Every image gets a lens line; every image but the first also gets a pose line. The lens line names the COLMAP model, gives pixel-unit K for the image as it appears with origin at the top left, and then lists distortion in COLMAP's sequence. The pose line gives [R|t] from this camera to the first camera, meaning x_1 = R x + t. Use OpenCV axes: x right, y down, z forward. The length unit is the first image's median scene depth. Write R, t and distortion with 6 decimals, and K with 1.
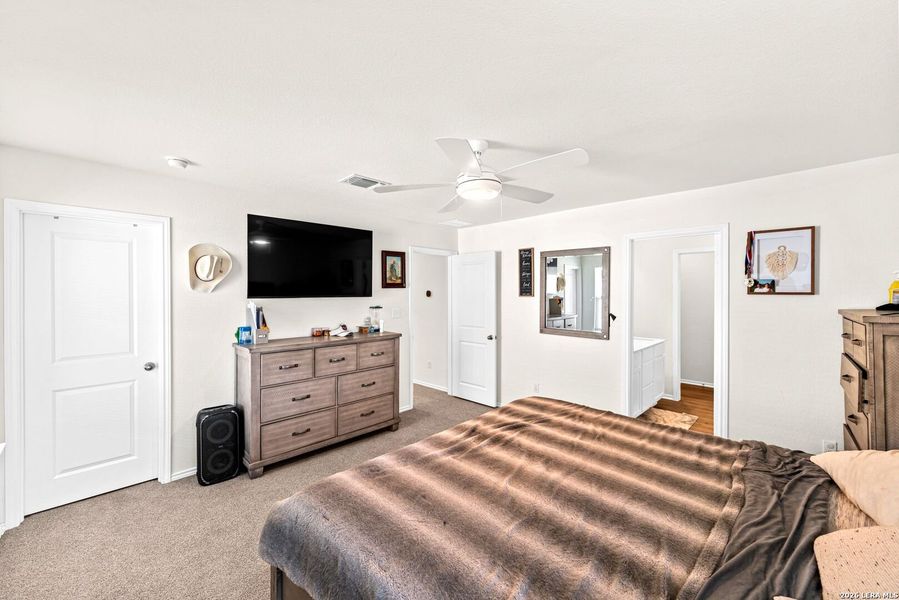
lens RADIAL K [[356.5, 0, 449.5], [0, 356.5, 300.0], [0, 0, 1]] dist [-0.000262, 0.000001]
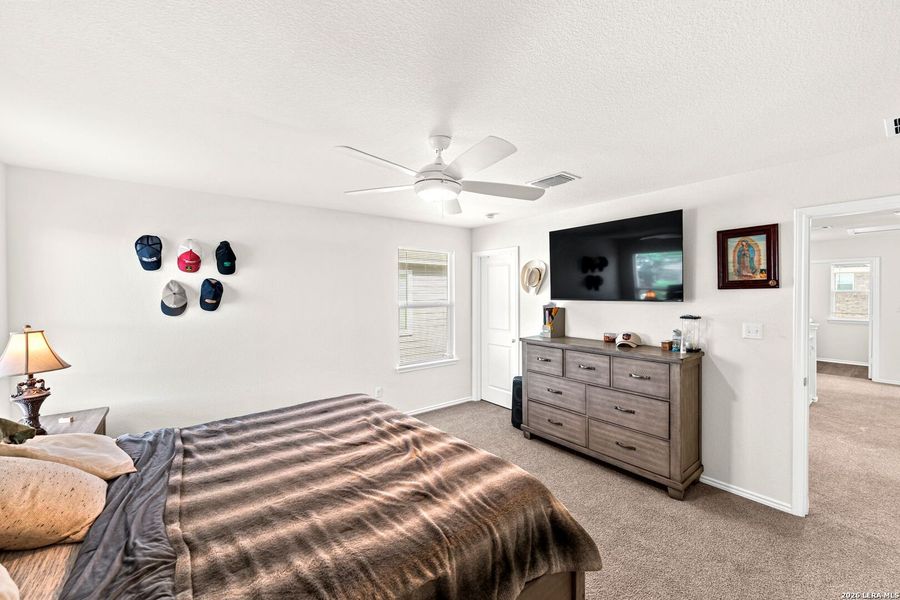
lens RADIAL K [[367.0, 0, 450.0], [0, 367.0, 300.0], [0, 0, 1]] dist [-0.000106, 0.000066]
pose [[-0.147243, 0.023812, -0.988814, 0.693158], [-0.013790, 0.999564, 0.026124, -0.030651], [0.989004, 0.017483, -0.146850, 0.779027]]
